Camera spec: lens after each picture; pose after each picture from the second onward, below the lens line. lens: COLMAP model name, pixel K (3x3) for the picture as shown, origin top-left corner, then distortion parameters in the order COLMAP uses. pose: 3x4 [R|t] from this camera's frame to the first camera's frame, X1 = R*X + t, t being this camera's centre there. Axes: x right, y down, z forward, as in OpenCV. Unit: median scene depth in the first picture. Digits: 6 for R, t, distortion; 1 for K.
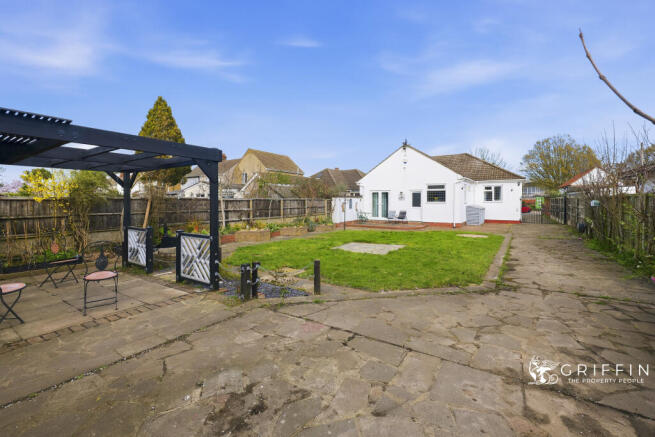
lens RADIAL K [[289.4, 0, 327.5], [0, 289.4, 218.5], [0, 0, 1]] dist [0.029608, 0.000339]
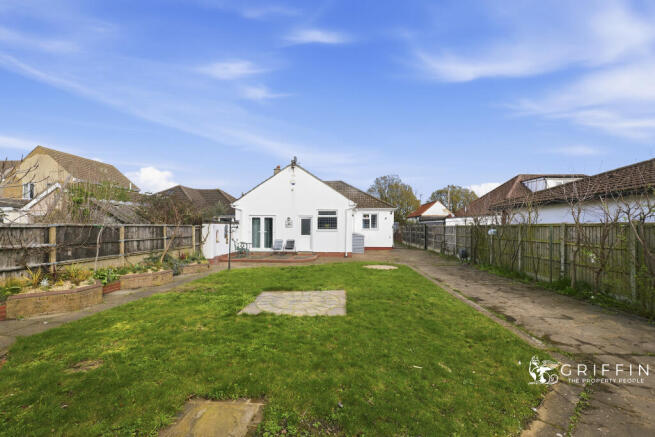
lens RADIAL K [[289.4, 0, 327.5], [0, 289.4, 218.5], [0, 0, 1]] dist [0.029608, 0.000339]
pose [[0.865551, 0.018750, 0.500470, -0.078692], [0.025839, 0.996296, -0.082014, -0.016825], [-0.500154, 0.083919, 0.861860, 0.217624]]
